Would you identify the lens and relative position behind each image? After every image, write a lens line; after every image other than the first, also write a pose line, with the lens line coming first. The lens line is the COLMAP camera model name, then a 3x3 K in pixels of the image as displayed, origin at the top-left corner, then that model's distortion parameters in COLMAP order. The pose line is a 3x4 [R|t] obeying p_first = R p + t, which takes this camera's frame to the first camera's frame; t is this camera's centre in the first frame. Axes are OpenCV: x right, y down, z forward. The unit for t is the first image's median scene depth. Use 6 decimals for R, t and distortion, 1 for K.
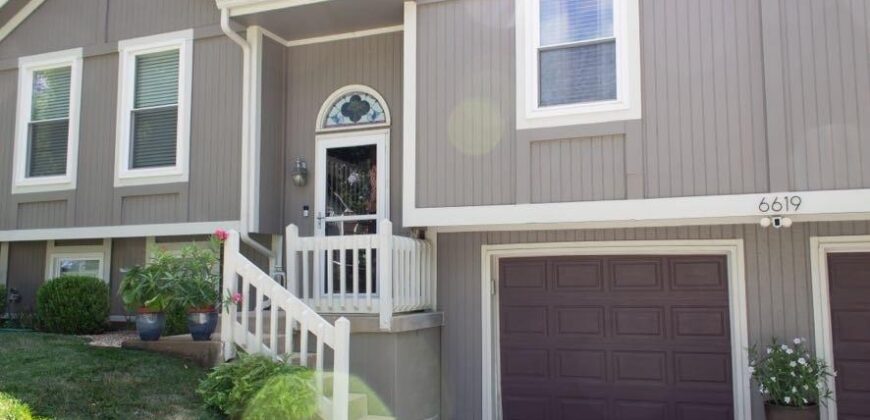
lens RADIAL K [[708.7, 0, 435.0], [0, 708.7, 210.0], [0, 0, 1]] dist [0.031175, -0.009665]
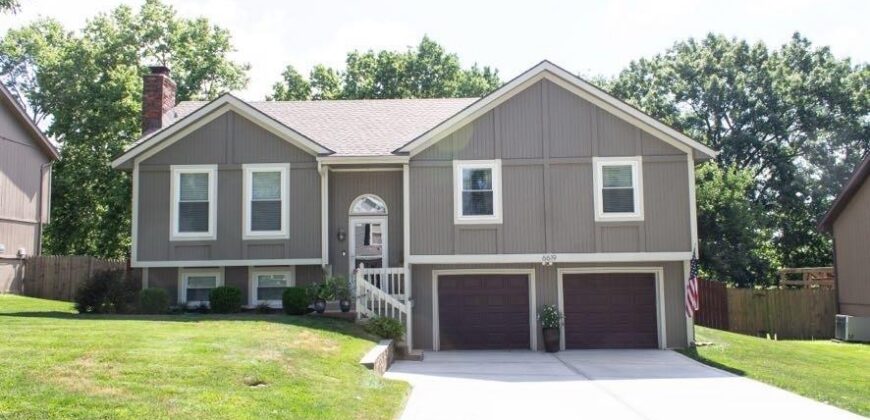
lens RADIAL K [[708.7, 0, 435.0], [0, 708.7, 210.0], [0, 0, 1]] dist [0.031175, -0.009665]
pose [[0.939198, 0.019138, 0.342842, -0.809994], [-0.025919, 0.999548, 0.015208, -0.203762], [-0.342397, -0.023169, 0.939270, -1.317914]]
